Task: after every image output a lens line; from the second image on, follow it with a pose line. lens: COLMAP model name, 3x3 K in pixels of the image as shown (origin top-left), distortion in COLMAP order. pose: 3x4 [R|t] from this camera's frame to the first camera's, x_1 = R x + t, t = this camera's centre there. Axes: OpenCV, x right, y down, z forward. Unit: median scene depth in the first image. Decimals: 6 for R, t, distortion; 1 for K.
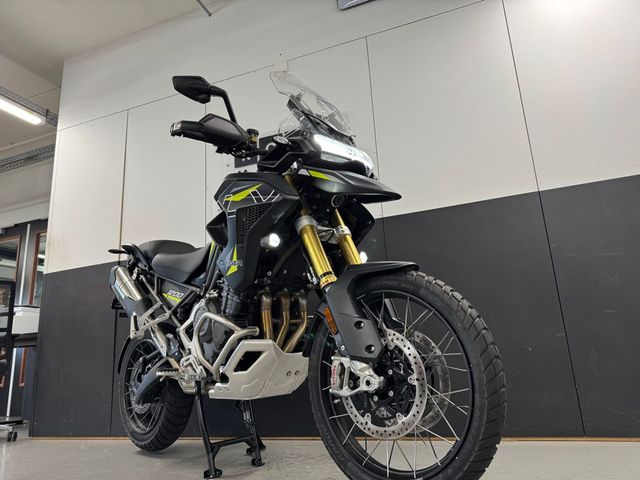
lens RADIAL K [[453.1, 0, 323.6], [0, 453.1, 241.3], [0, 0, 1]] dist [0.005591, -0.019030]
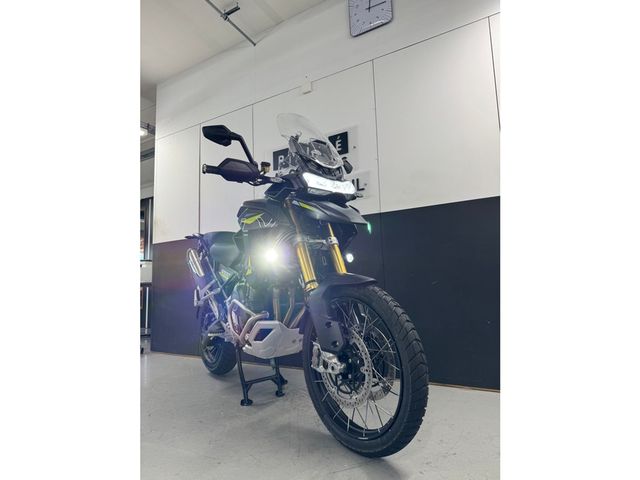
lens RADIAL K [[339.5, 0, 321.4], [0, 339.5, 240.3], [0, 0, 1]] dist [-0.004919, -0.000666]
pose [[0.988249, 0.006424, -0.152718, 0.162584], [0.015468, 0.989785, 0.141726, -0.164096], [0.152069, -0.142423, 0.978055, 0.027865]]
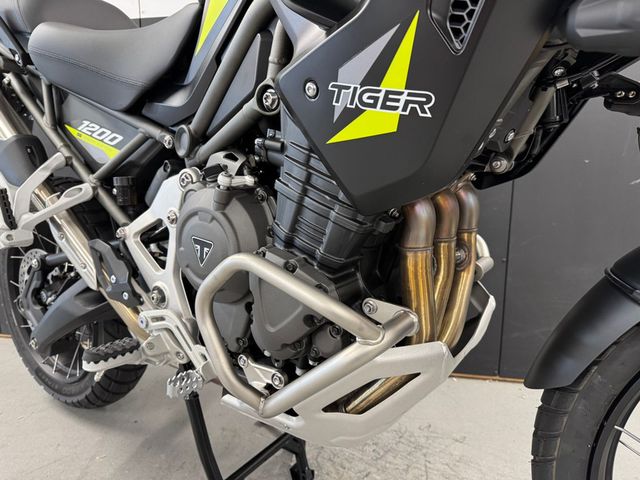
lens RADIAL K [[453.1, 0, 309.0], [0, 453.1, 250.8], [0, 0, 1]] dist [0.005591, -0.019030]
pose [[0.985493, 0.033176, 0.166445, -0.254712], [-0.102355, 0.898467, 0.426944, 0.019700], [-0.135380, -0.437786, 0.888828, 0.695077]]
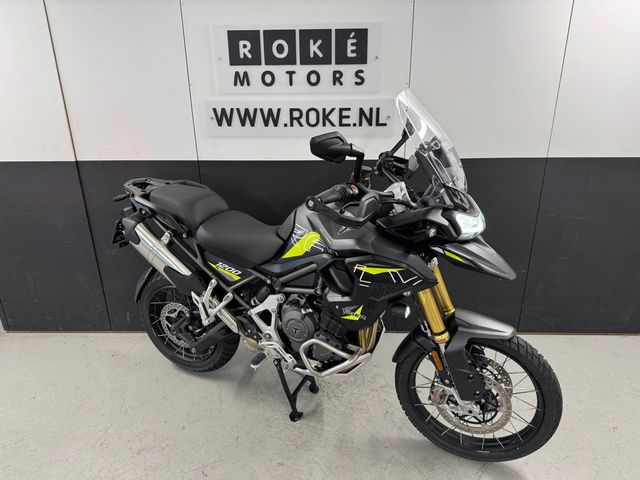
lens RADIAL K [[453.1, 0, 317.1], [0, 453.1, 241.7], [0, 0, 1]] dist [0.005591, -0.019030]
pose [[0.942768, -0.073369, 0.325276, -0.582113], [-0.130552, 0.816403, 0.562533, -0.649702], [-0.306829, -0.572804, 0.760100, 0.270924]]
